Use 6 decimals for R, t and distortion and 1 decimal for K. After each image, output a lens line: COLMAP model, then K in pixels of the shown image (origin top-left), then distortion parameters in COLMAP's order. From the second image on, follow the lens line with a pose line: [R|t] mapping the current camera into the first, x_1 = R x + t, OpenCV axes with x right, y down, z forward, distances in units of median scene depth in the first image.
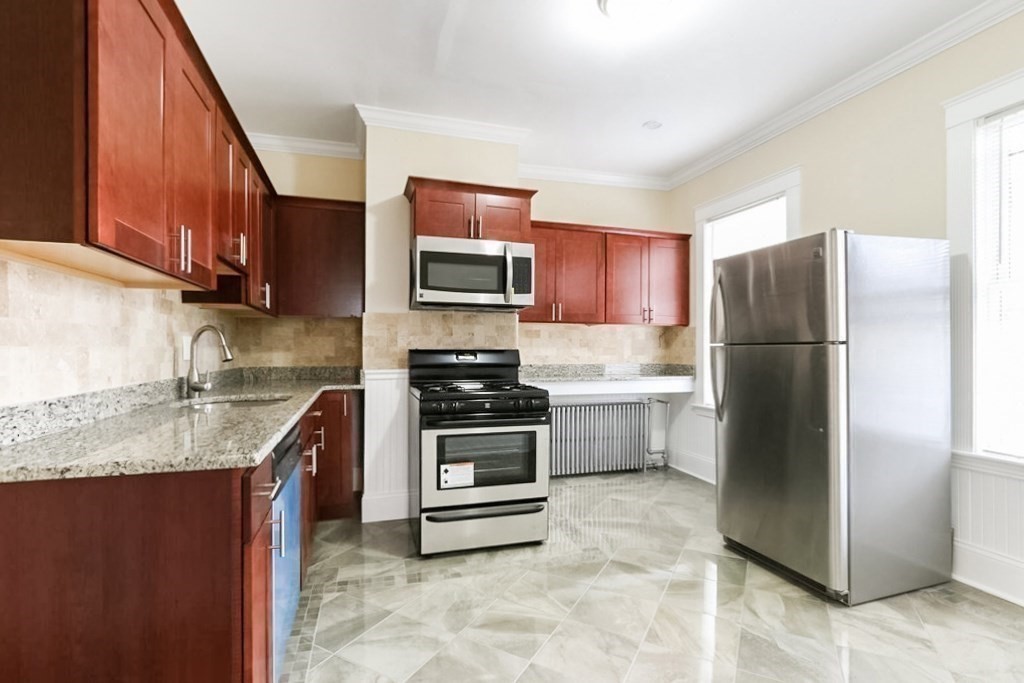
lens RADIAL K [[475.5, 0, 511.2], [0, 475.5, 348.8], [0, 0, 1]] dist [-0.021722, -0.000254]
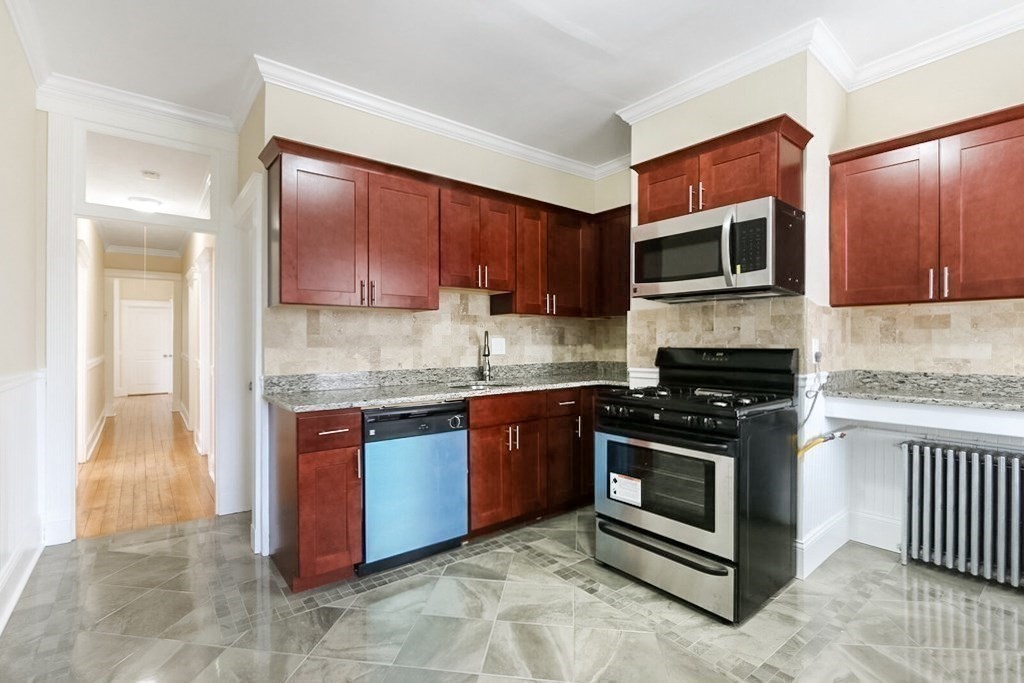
lens RADIAL K [[475.5, 0, 506.9], [0, 475.5, 338.0], [0, 0, 1]] dist [-0.021722, -0.000254]
pose [[0.357791, -0.010920, -0.933738, 0.613689], [0.003772, 0.999940, -0.010249, -0.010453], [0.933794, 0.000145, 0.357811, 0.445552]]
